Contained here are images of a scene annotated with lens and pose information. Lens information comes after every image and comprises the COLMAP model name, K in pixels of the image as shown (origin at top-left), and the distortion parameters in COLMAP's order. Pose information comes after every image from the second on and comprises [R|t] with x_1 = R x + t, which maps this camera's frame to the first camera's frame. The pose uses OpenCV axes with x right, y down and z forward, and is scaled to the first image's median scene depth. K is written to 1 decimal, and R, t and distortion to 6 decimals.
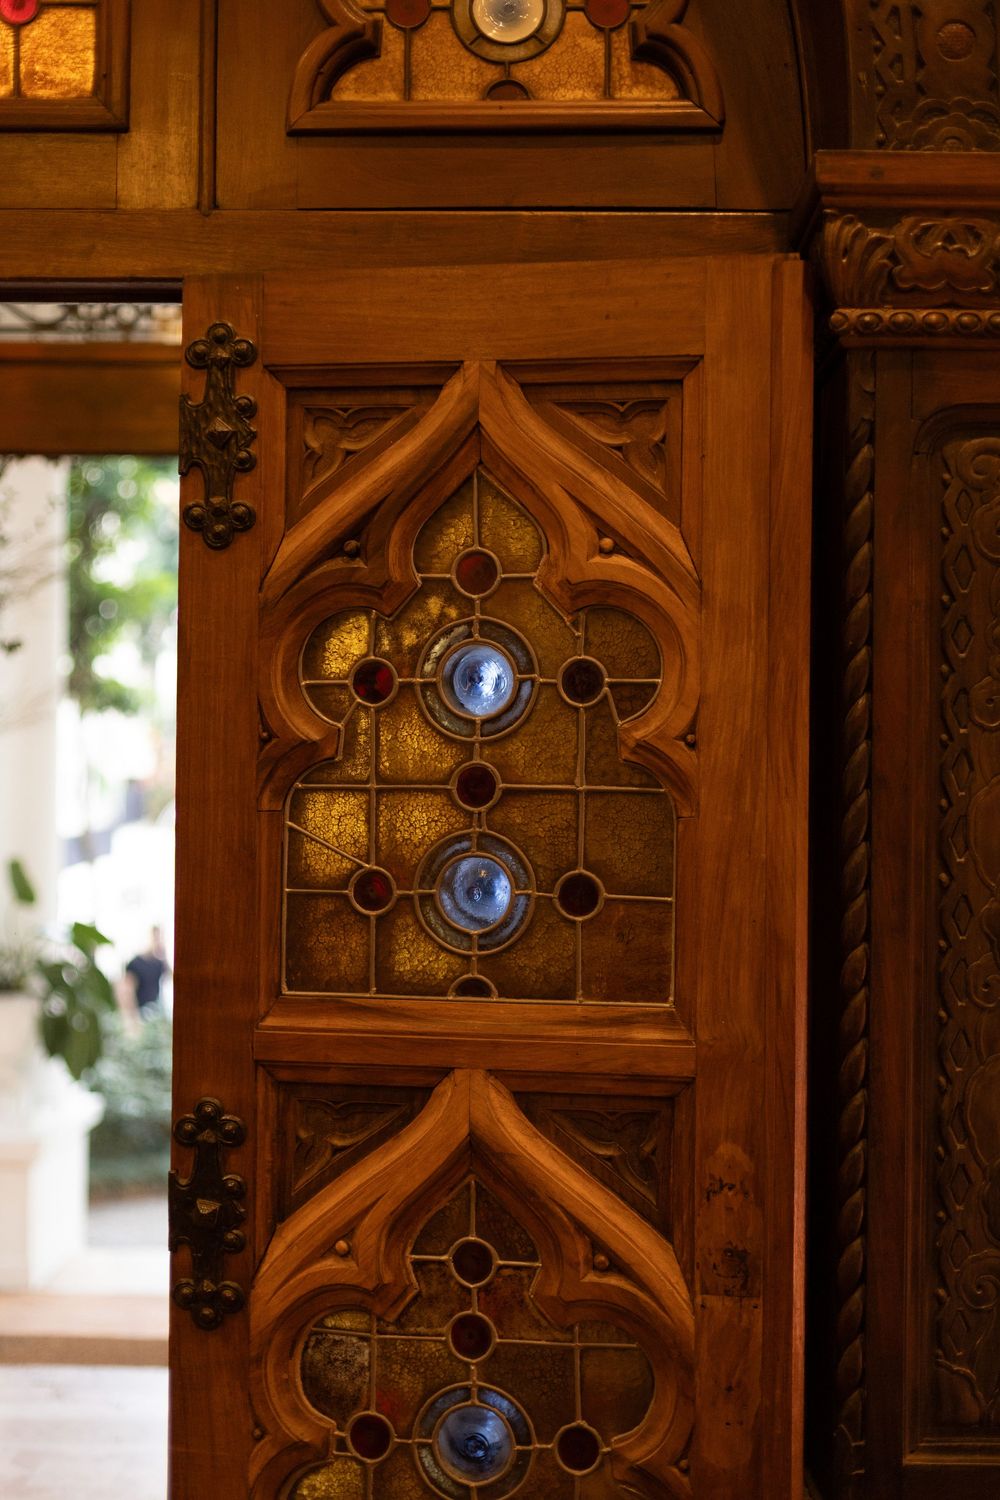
lens RADIAL K [[2112.3, 0, 472.7], [0, 2112.3, 753.5], [0, 0, 1]] dist [-0.028444, 0.042084]
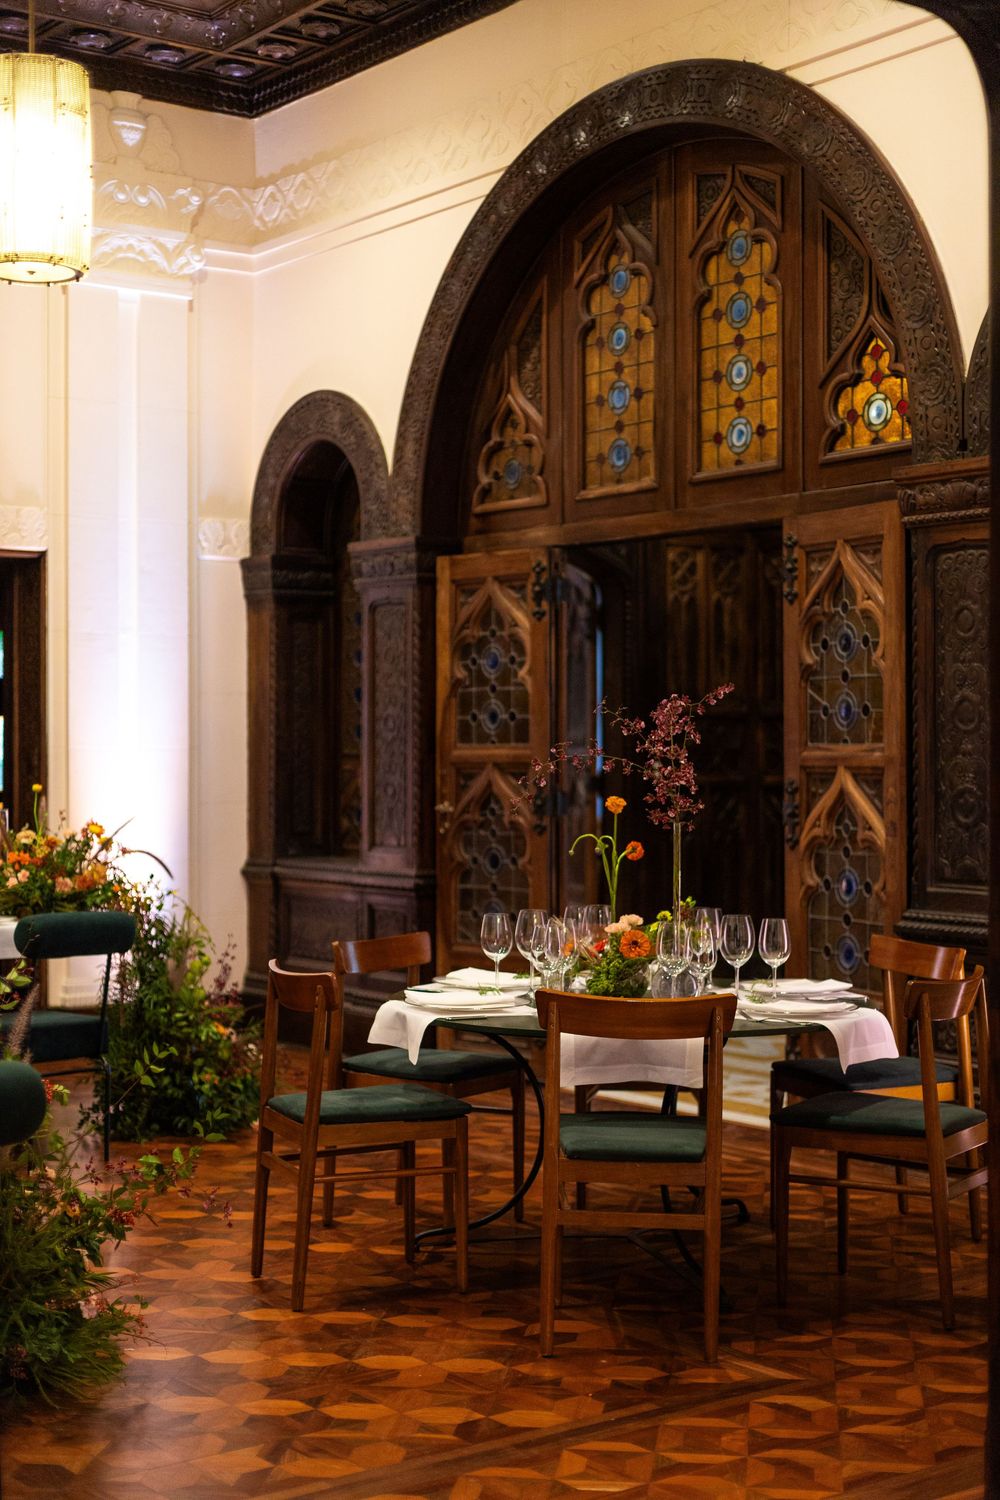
lens RADIAL K [[2112.3, 0, 472.7], [0, 2112.3, 753.5], [0, 0, 1]] dist [-0.028444, 0.042084]
pose [[0.597440, -0.009443, -0.801858, 2.176590], [0.023573, 0.999705, 0.005791, 0.098707], [0.801567, -0.022362, 0.597486, -1.308633]]
